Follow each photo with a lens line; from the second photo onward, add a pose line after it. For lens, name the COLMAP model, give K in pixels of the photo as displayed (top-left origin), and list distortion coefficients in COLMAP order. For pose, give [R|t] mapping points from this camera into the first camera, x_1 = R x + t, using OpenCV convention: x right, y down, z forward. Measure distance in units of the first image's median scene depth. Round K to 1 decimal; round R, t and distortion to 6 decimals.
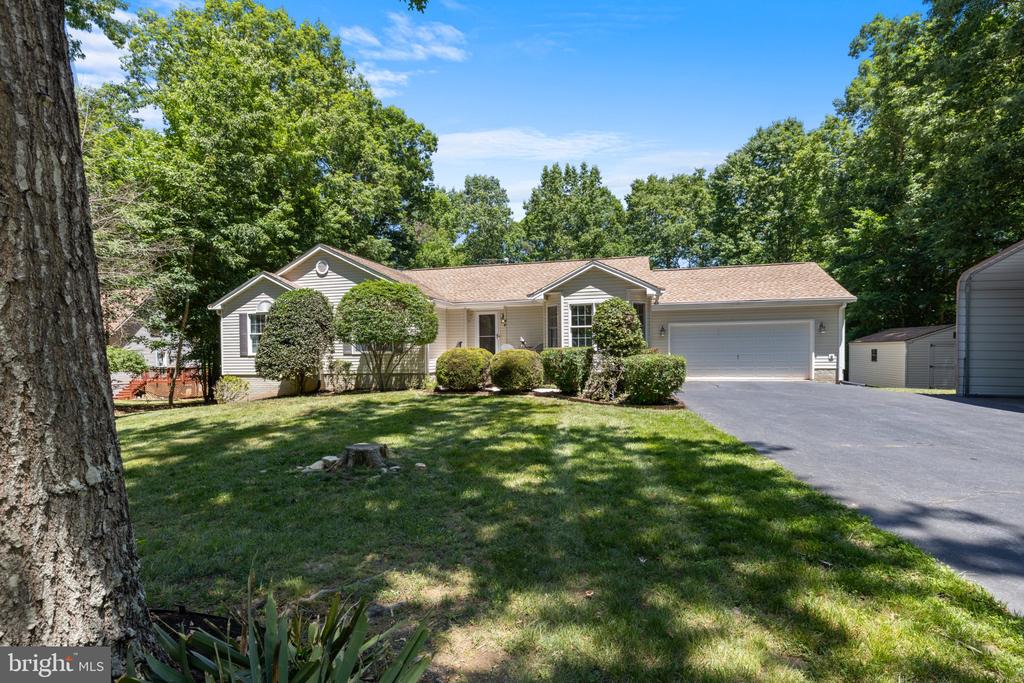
lens RADIAL K [[482.4, 0, 508.2], [0, 482.4, 360.4], [0, 0, 1]] dist [-0.009300, 0.001833]
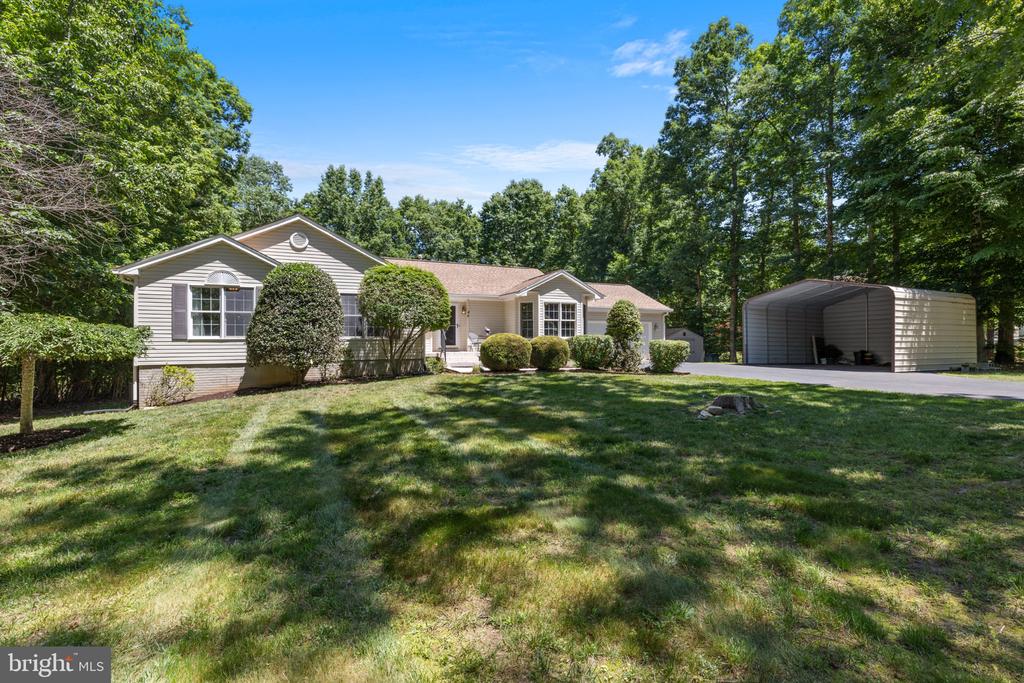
lens RADIAL K [[434.3, 0, 512.2], [0, 434.3, 339.9], [0, 0, 1]] dist [0.002285, 0.000558]
pose [[0.789434, 0.014814, 0.613656, -0.530155], [0.009479, 0.999295, -0.036317, 0.019412], [-0.613762, 0.034487, 0.788738, 0.134367]]
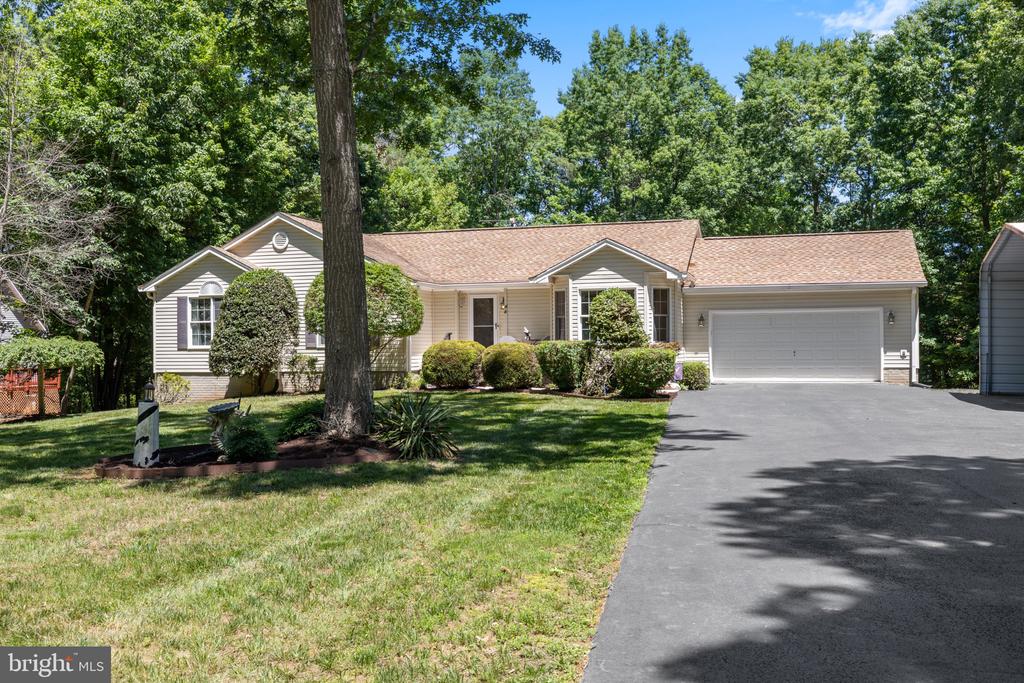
lens RADIAL K [[999.5, 0, 509.0], [0, 999.5, 344.4], [0, 0, 1]] dist [0.005541, 0.000000]
pose [[0.999210, 0.004010, -0.039529, 0.062245], [-0.004866, 0.999755, -0.021586, 0.015309], [0.039433, 0.021762, 0.998985, -0.625804]]
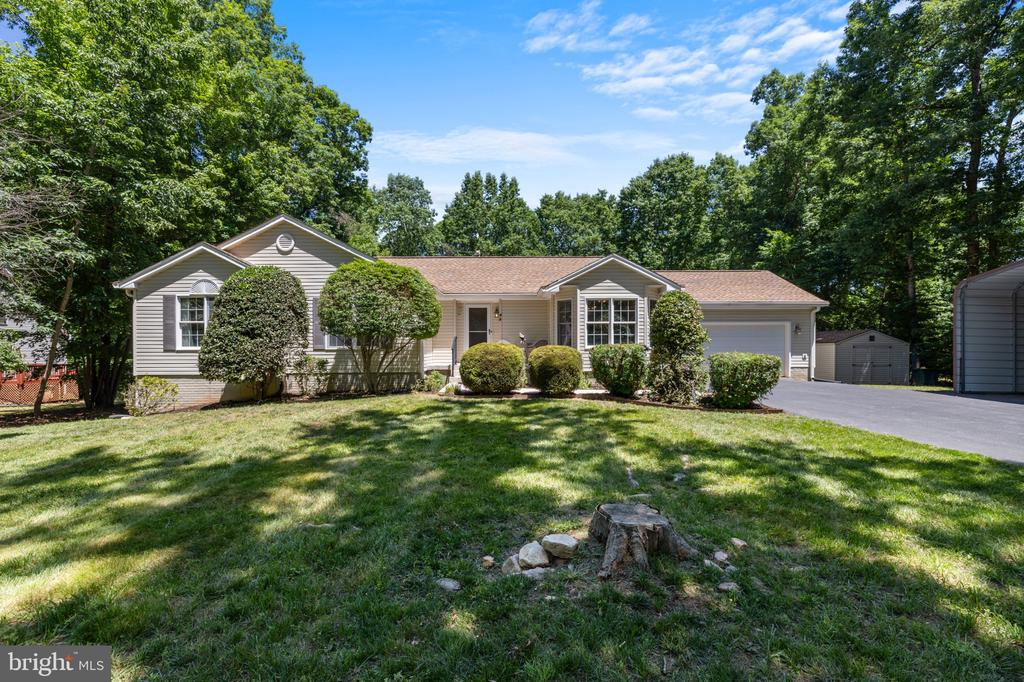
lens RADIAL K [[434.3, 0, 511.9], [0, 434.3, 349.8], [0, 0, 1]] dist [0.002285, 0.000558]
pose [[0.967972, 0.009418, 0.250882, -0.186899], [-0.005015, 0.999822, -0.018183, -0.000598], [-0.251008, 0.016342, 0.967847, 0.185582]]
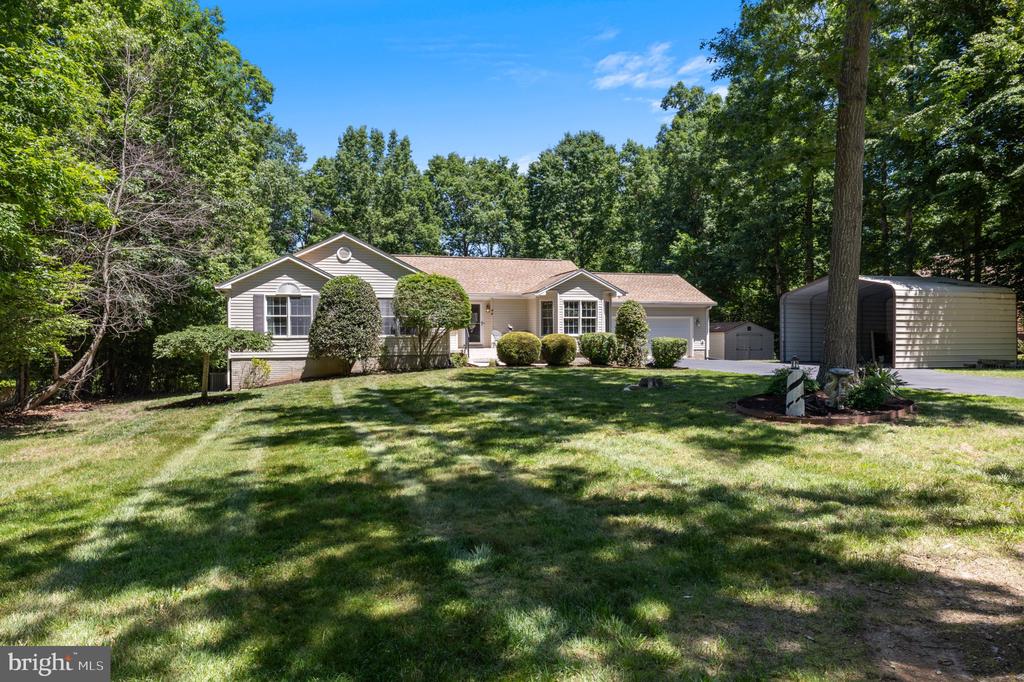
lens RADIAL K [[628.3, 0, 511.9], [0, 628.3, 344.0], [0, 0, 1]] dist [0.000729, -0.001178]
pose [[0.859933, 0.002965, 0.510398, -0.720671], [0.007253, 0.999811, -0.018029, 0.026713], [-0.510356, 0.019206, 0.859749, -0.324441]]
